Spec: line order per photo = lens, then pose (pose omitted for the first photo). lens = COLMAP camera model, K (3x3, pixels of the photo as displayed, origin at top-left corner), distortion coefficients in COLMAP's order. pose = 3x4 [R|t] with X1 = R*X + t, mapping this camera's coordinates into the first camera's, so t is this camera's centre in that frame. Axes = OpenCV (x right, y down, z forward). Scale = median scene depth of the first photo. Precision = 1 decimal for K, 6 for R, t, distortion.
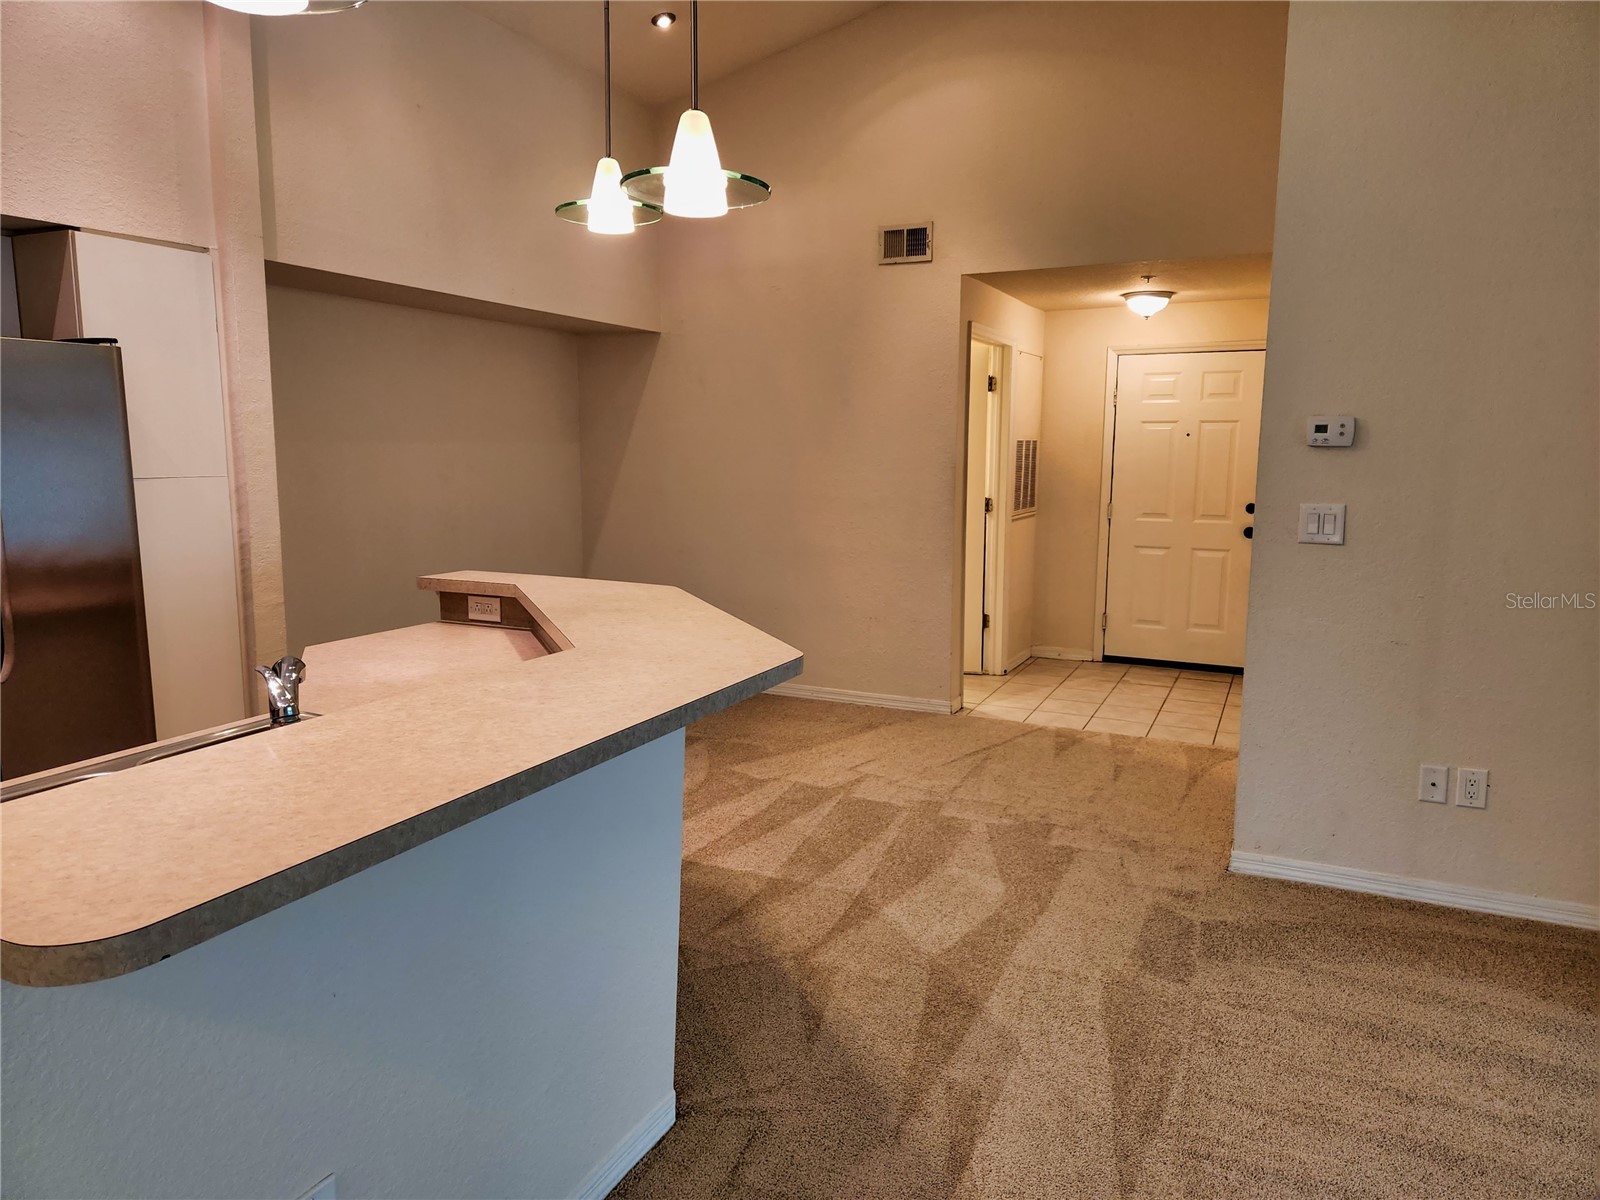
lens RADIAL K [[1065.3, 0, 800.0], [0, 1065.3, 600.0], [0, 0, 1]] dist [0.036239, -0.001924]
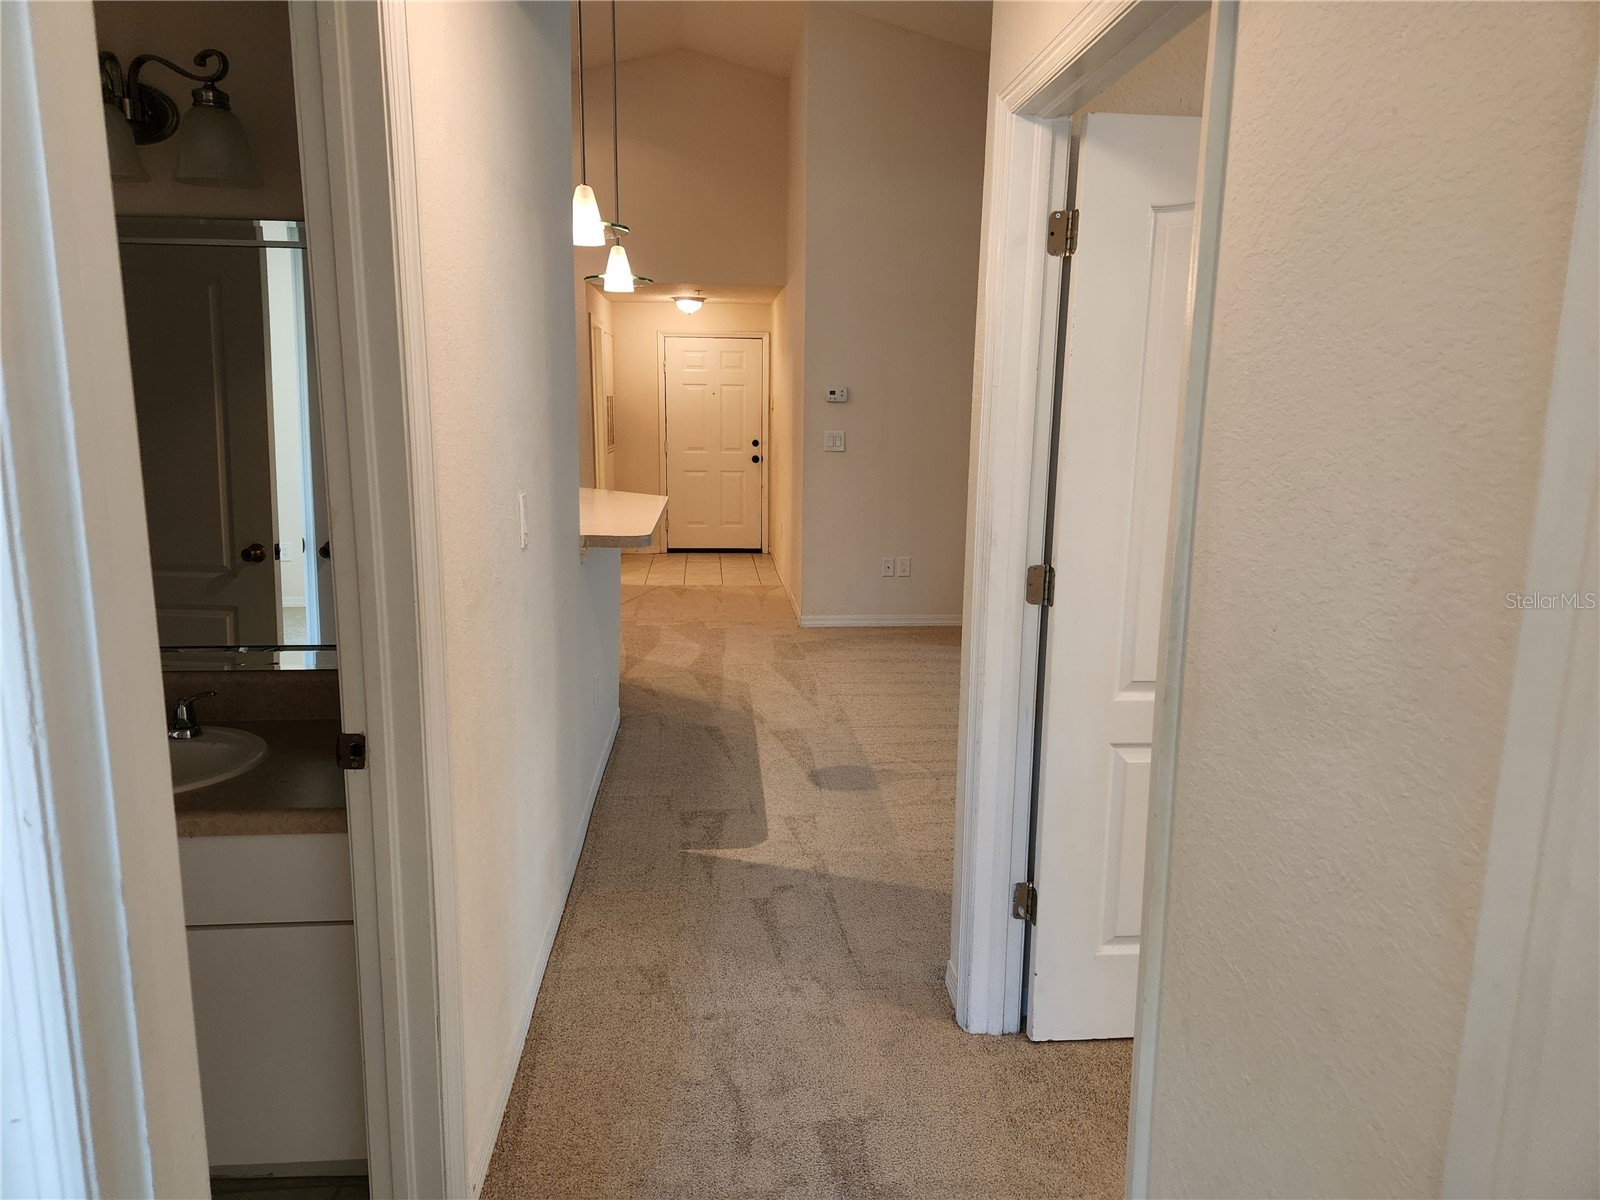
lens RADIAL K [[1065.3, 0, 800.0], [0, 1065.3, 600.0], [0, 0, 1]] dist [0.036239, -0.001924]
pose [[0.865992, -0.087797, 0.492290, -0.537055], [0.067638, 0.995985, 0.058645, 0.096553], [-0.495463, -0.017489, 0.868453, -0.649241]]
